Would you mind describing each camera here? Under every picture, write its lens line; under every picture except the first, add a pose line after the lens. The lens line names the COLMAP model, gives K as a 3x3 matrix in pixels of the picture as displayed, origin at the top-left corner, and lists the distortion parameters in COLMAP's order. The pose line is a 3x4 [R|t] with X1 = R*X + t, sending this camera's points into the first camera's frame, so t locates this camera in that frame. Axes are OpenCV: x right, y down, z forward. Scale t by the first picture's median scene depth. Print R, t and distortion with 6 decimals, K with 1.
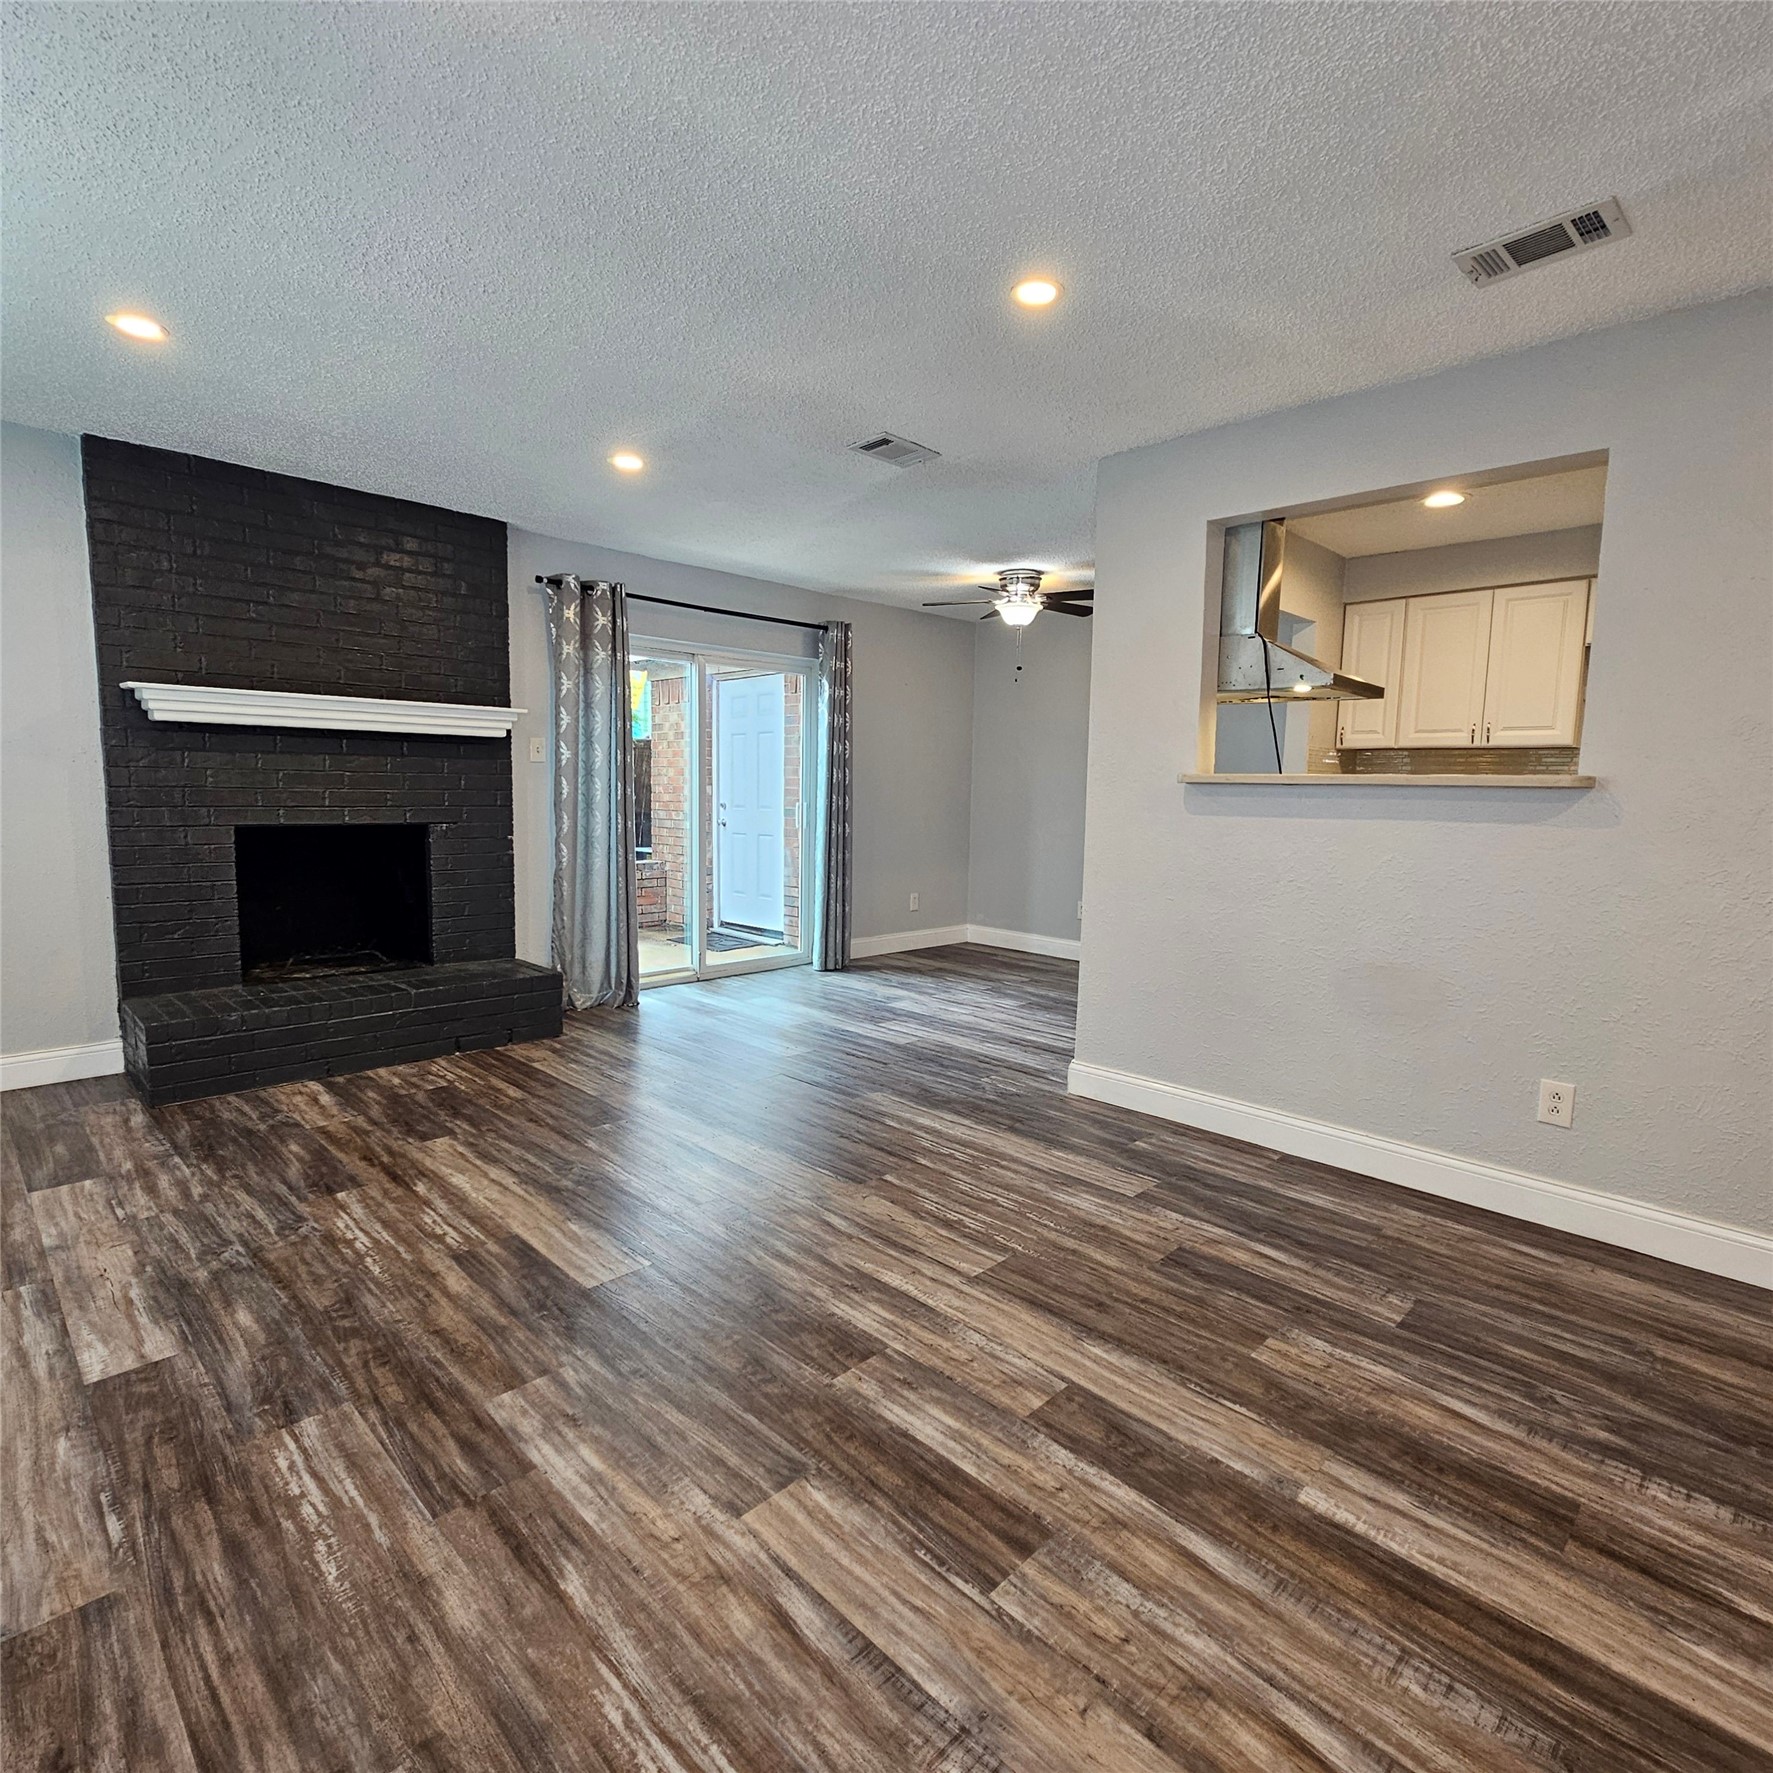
lens RADIAL K [[965.5, 0, 882.1], [0, 965.5, 895.3], [0, 0, 1]] dist [0.002057, -0.000629]
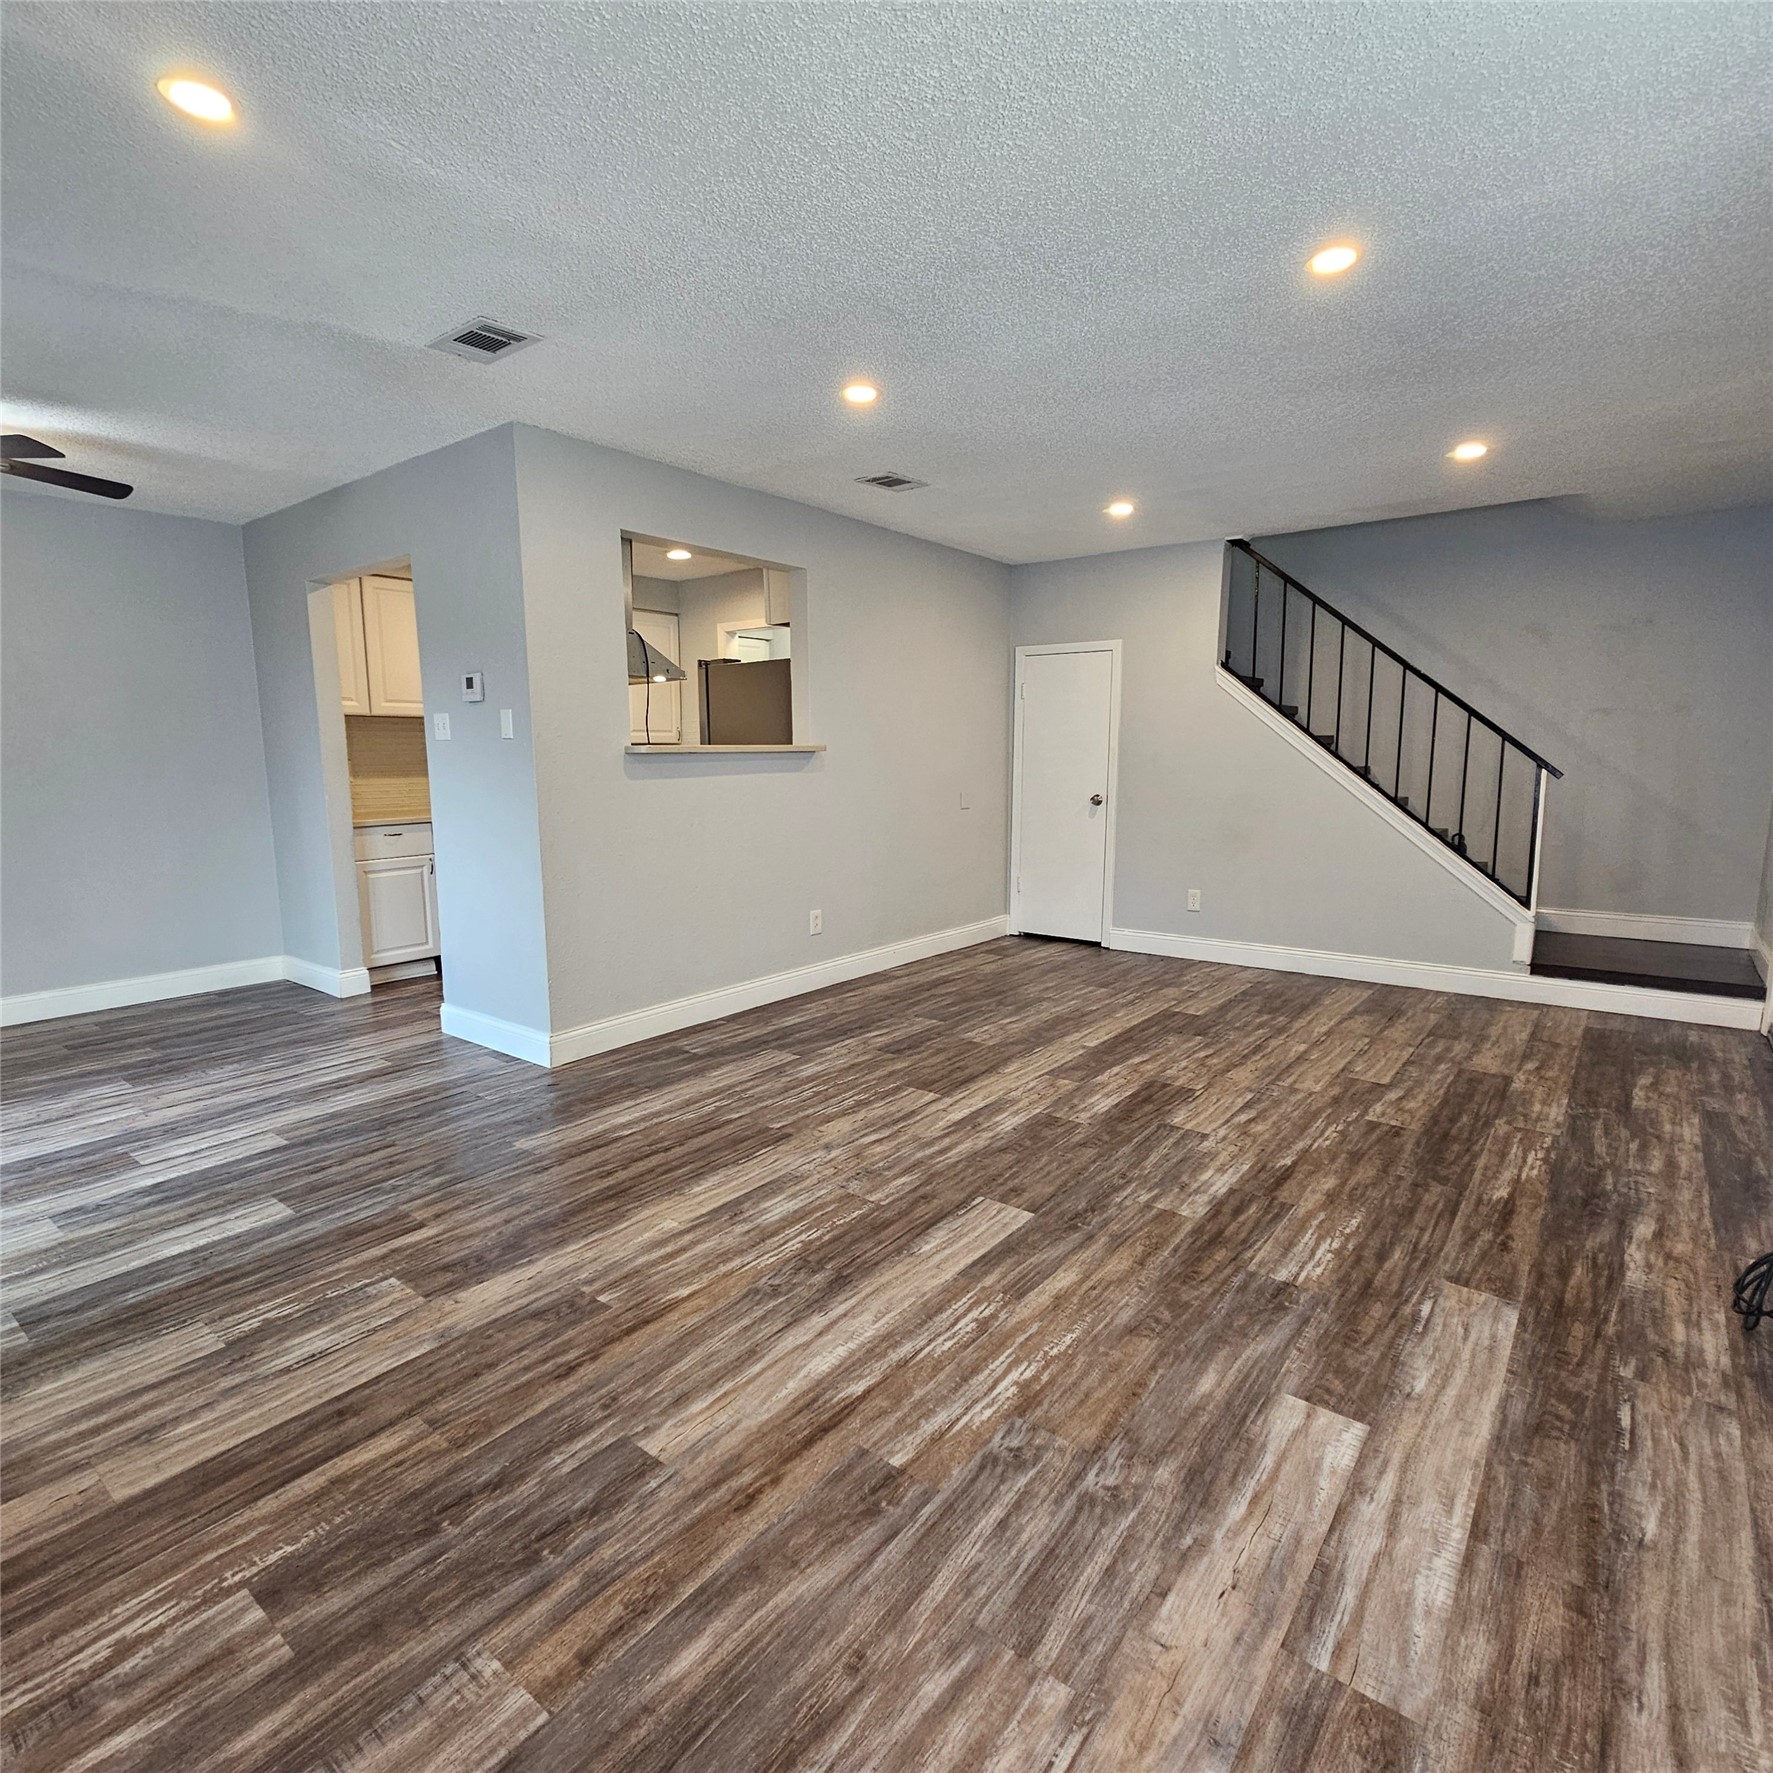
lens RADIAL K [[965.5, 0, 882.6], [0, 965.5, 895.0], [0, 0, 1]] dist [0.002057, -0.000629]
pose [[-0.117849, -0.167071, 0.978876, -1.064677], [0.116953, 0.976550, 0.180754, -0.147278], [-0.986121, 0.135784, -0.095546, 0.988267]]
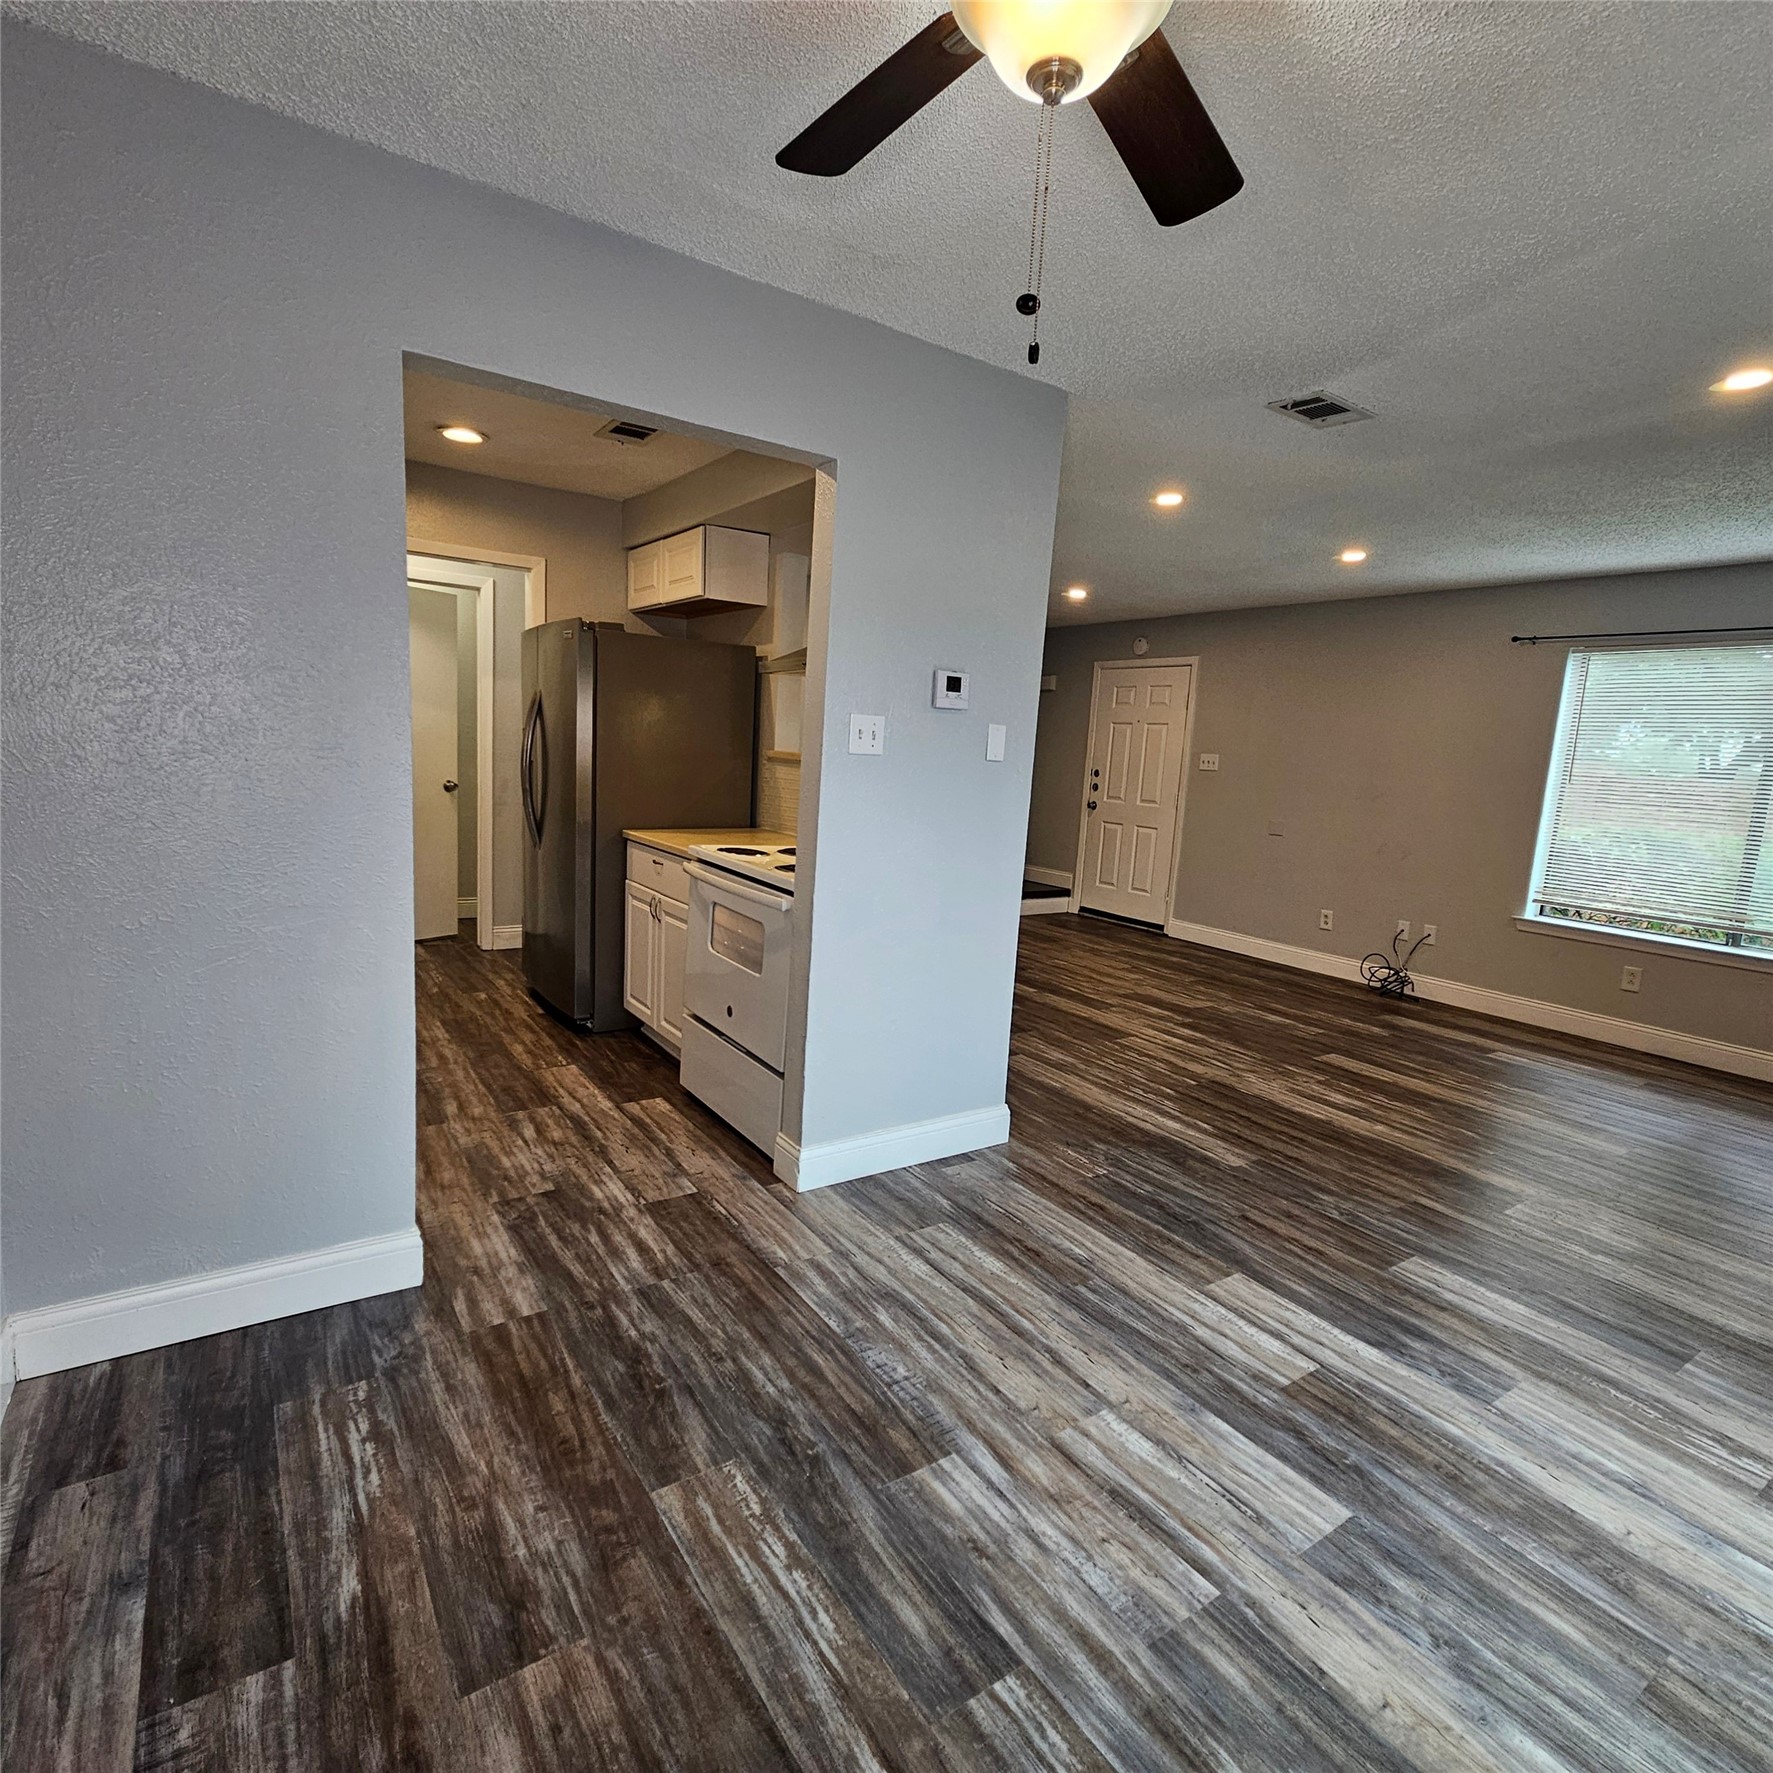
lens RADIAL K [[965.5, 0, 881.8], [0, 965.5, 897.9], [0, 0, 1]] dist [0.002057, -0.000629]
pose [[-0.978221, -0.108201, 0.177131, 0.232665], [-0.057348, 0.961052, 0.270353, -0.312740], [-0.199484, 0.254307, -0.946327, 2.402795]]
